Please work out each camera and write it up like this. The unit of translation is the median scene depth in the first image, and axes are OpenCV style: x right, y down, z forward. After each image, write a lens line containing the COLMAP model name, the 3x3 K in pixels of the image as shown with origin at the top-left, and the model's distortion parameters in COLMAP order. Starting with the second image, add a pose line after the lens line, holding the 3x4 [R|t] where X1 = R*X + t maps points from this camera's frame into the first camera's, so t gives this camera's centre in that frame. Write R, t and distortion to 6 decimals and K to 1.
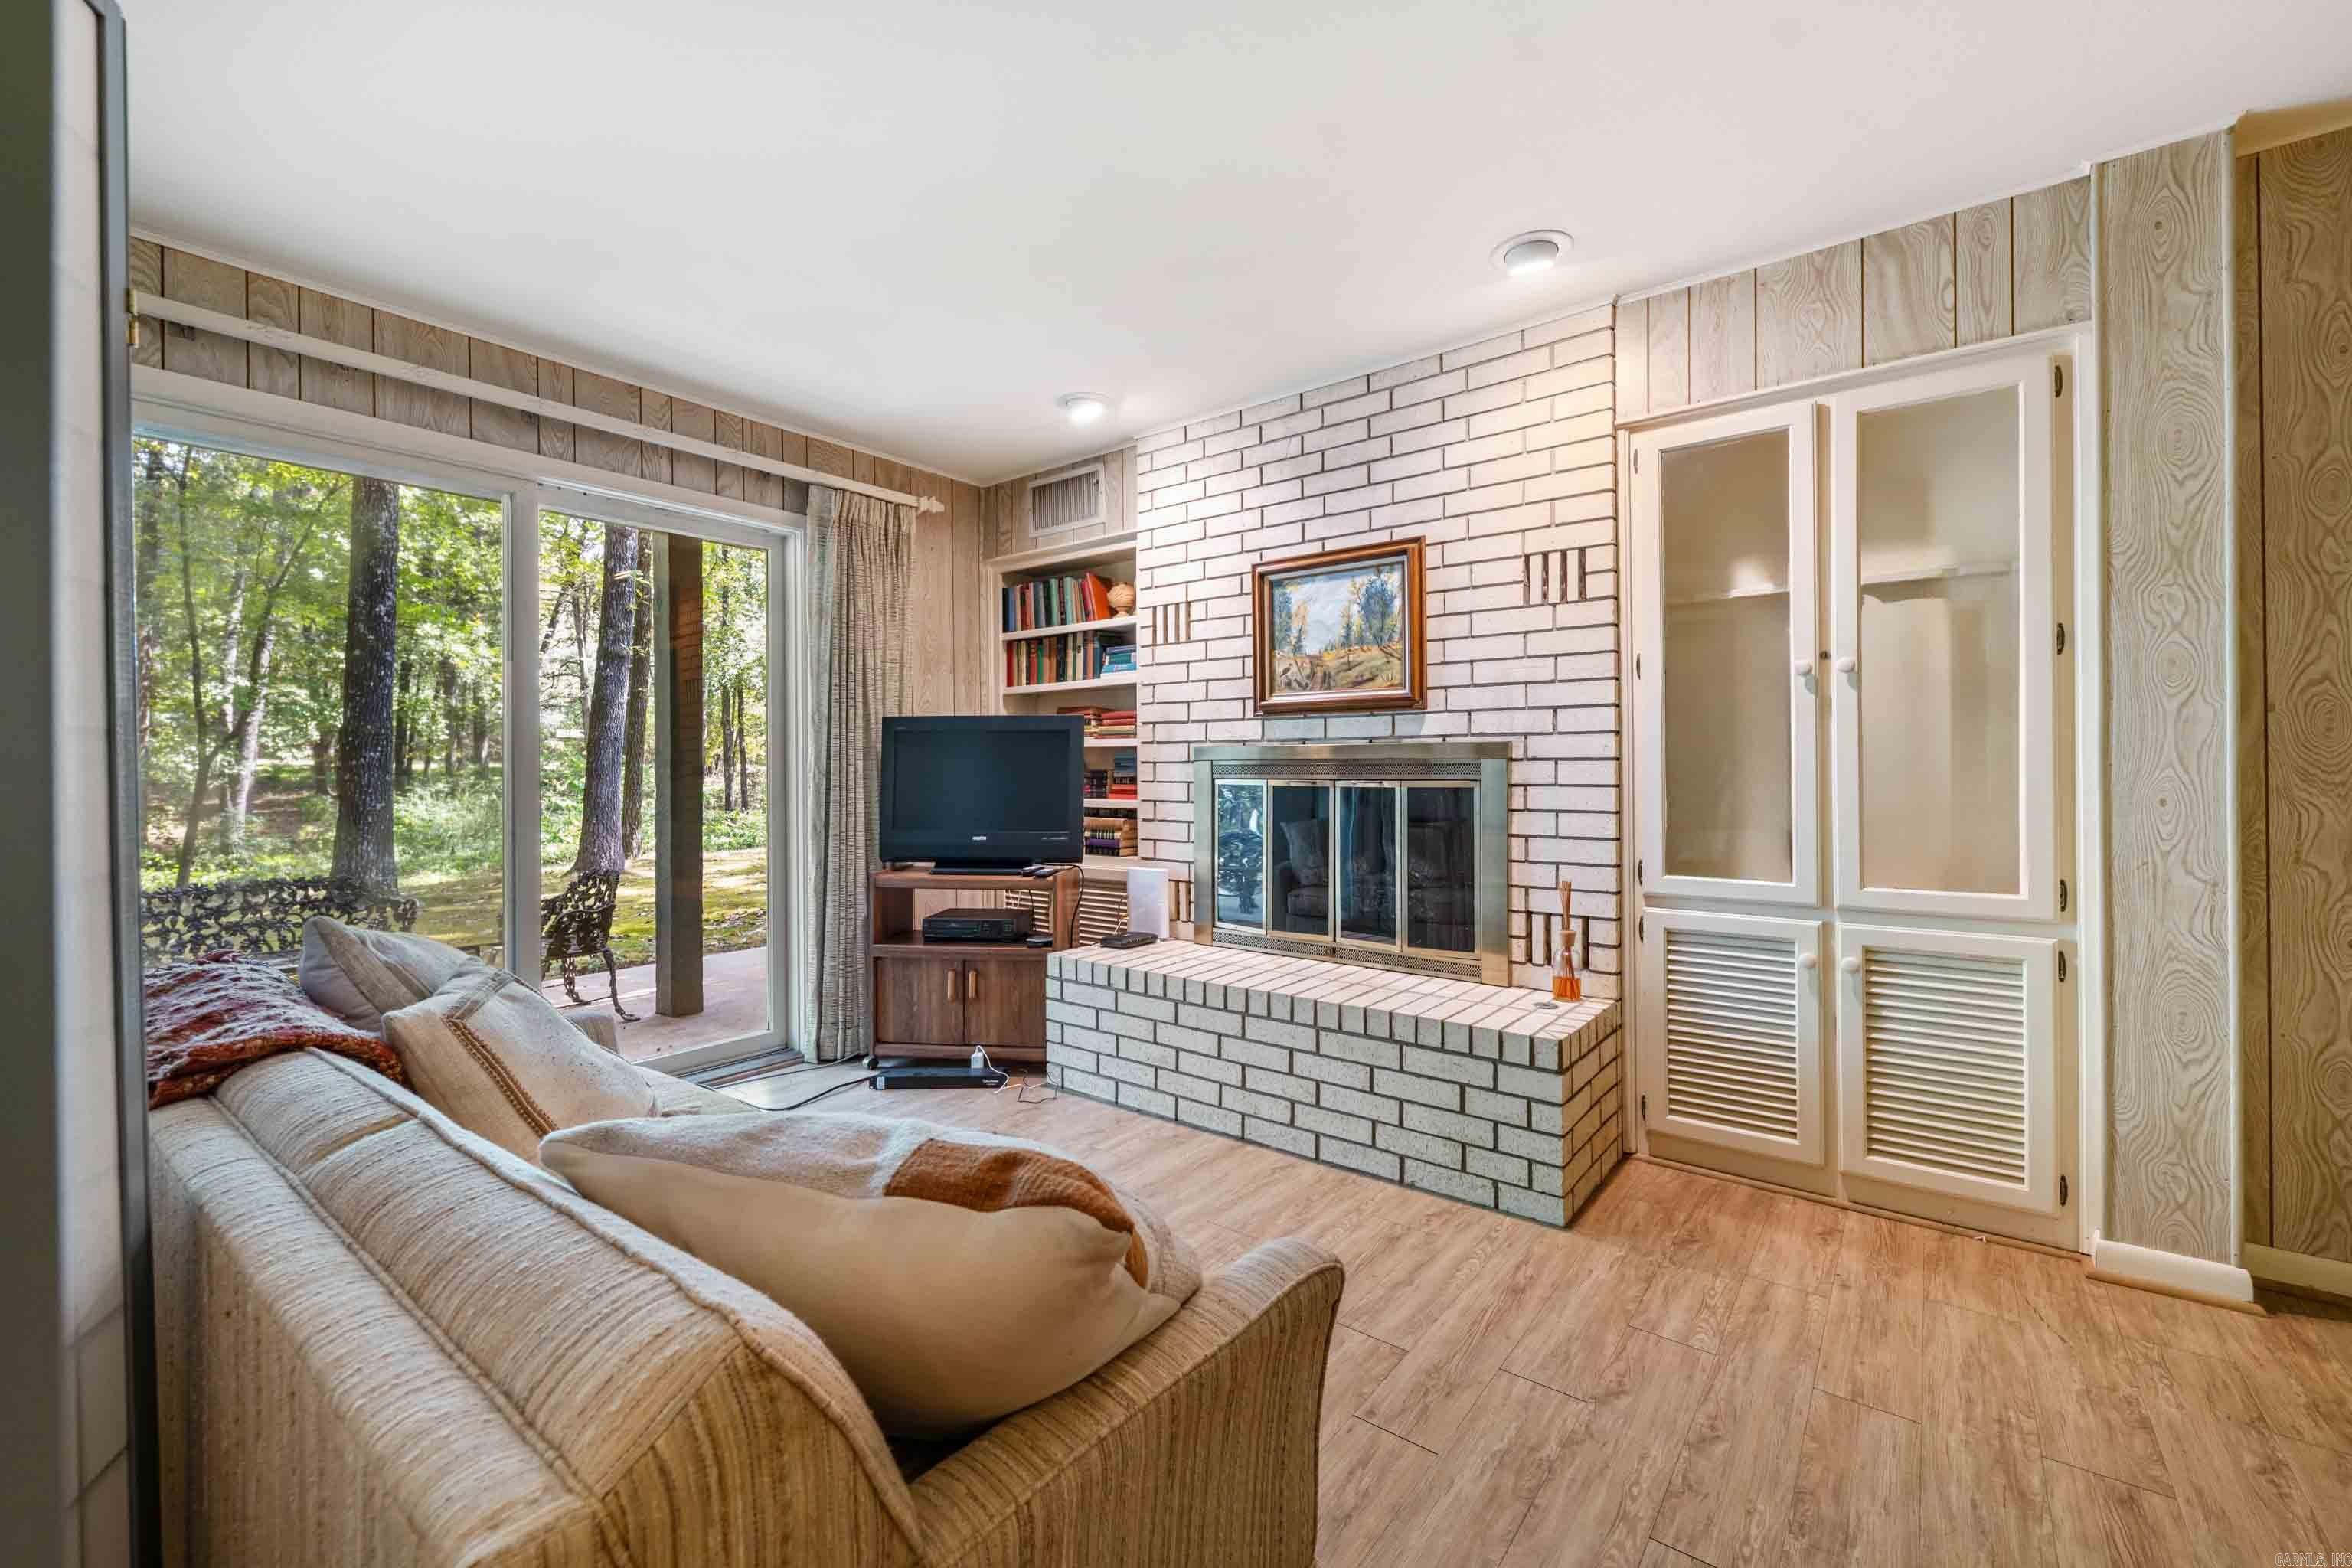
lens RADIAL K [[952.7, 0, 1171.5], [0, 952.7, 765.7], [0, 0, 1]] dist [0.000443, 0.000028]
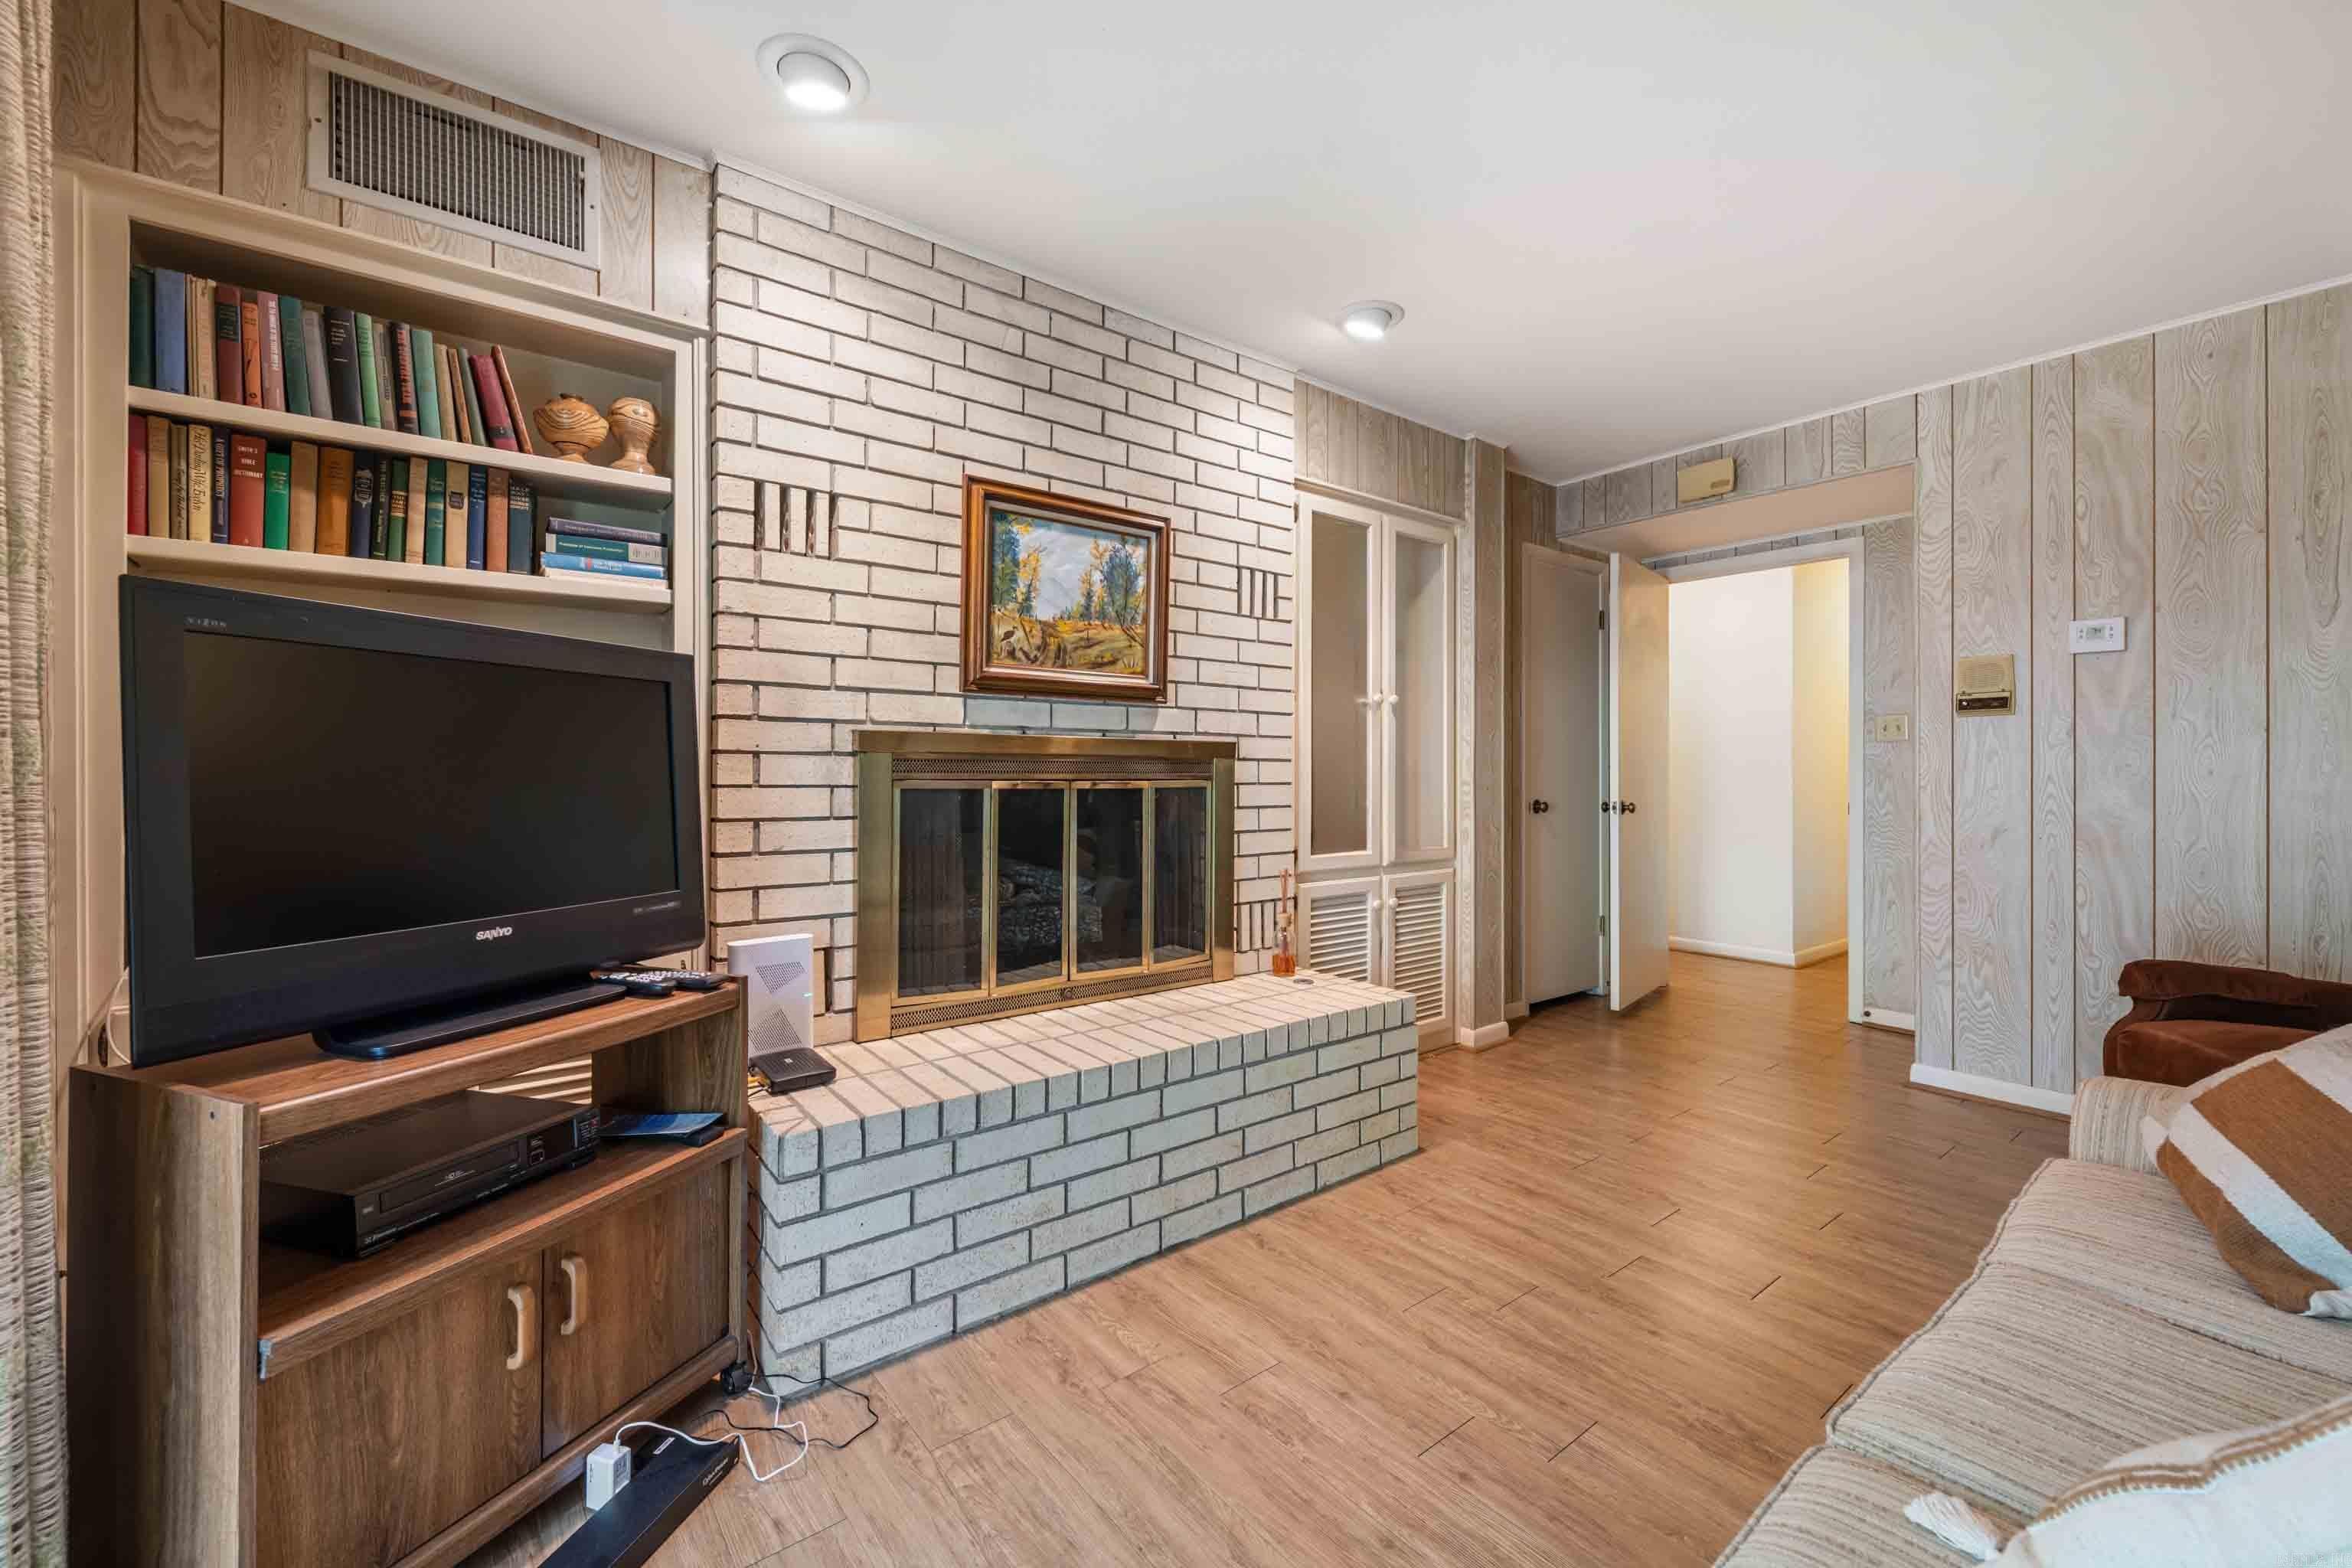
lens RADIAL K [[952.7, 0, 1171.5], [0, 952.7, 765.7], [0, 0, 1]] dist [0.000443, 0.000028]
pose [[0.241495, 0.010794, 0.970342, -0.634487], [-0.006429, 0.999934, -0.009523, 0.010257], [-0.970381, -0.003939, 0.241549, 0.770642]]
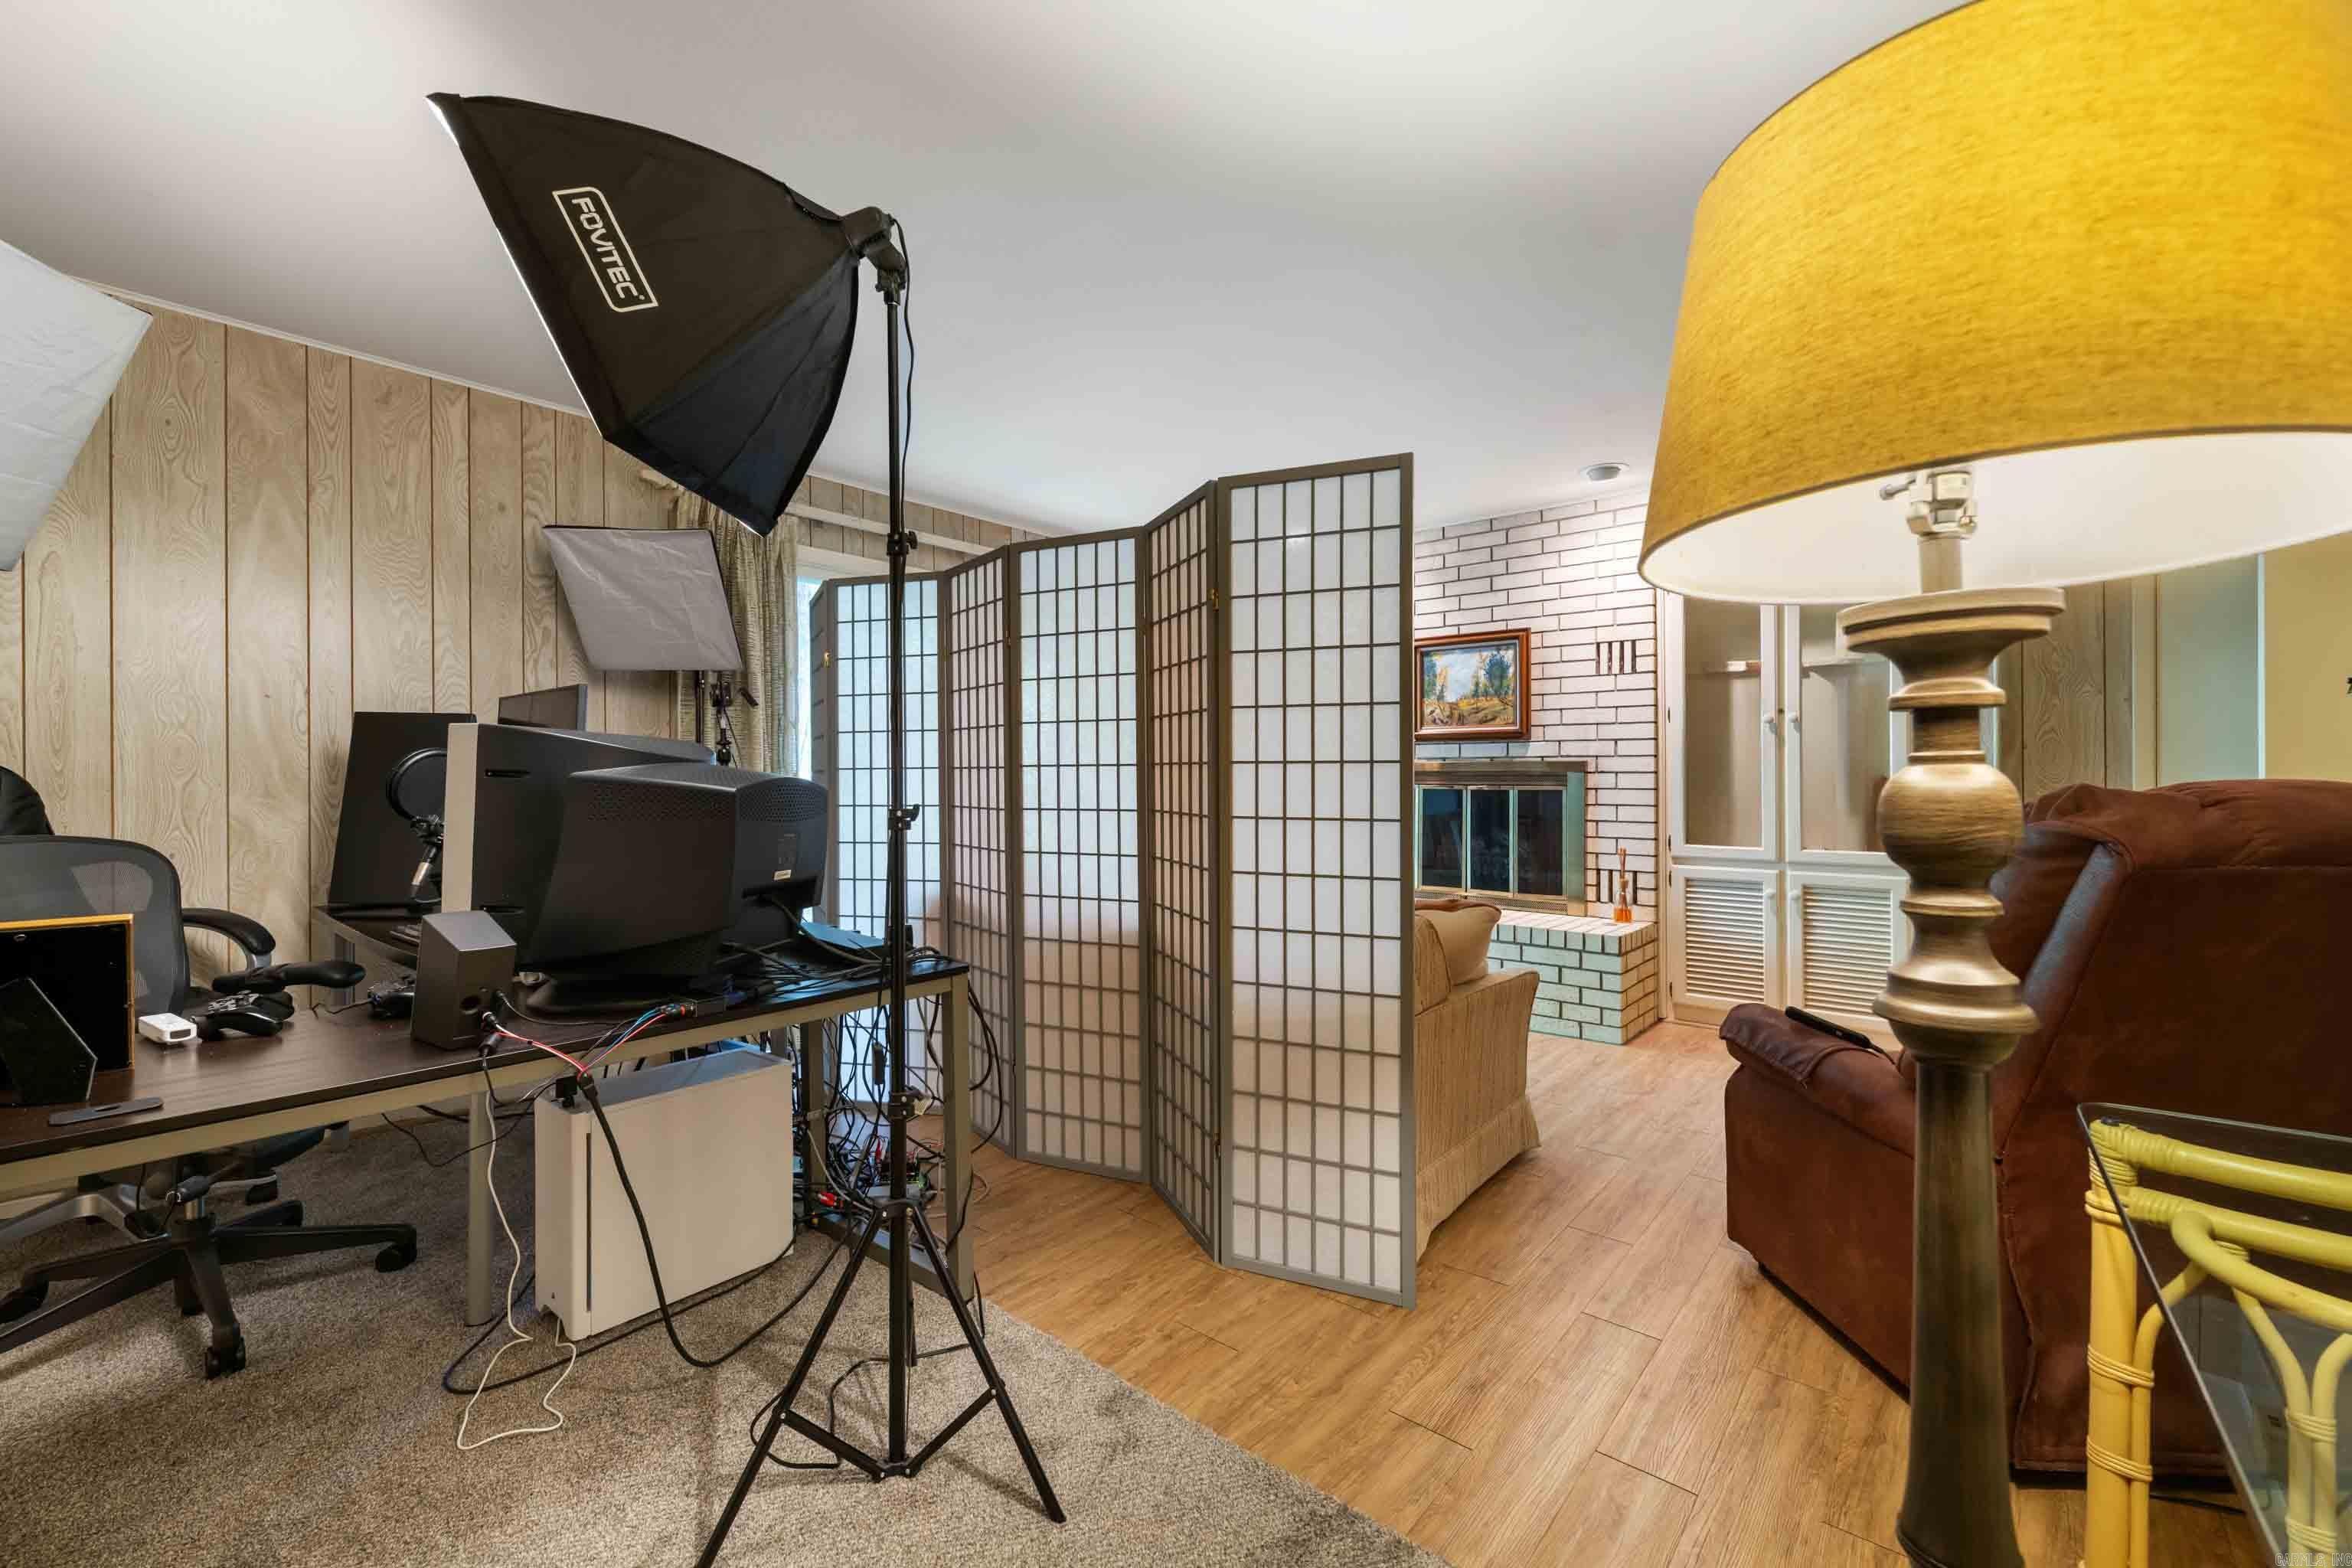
lens RADIAL K [[962.8, 0, 1175.1], [0, 962.8, 774.9], [0, 0, 1]] dist [0.000132, 0.000052]
pose [[0.999430, 0.003985, -0.033534, -0.257235], [-0.003952, 0.999992, 0.001062, -0.001308], [0.033538, -0.000929, 0.999437, -0.582088]]
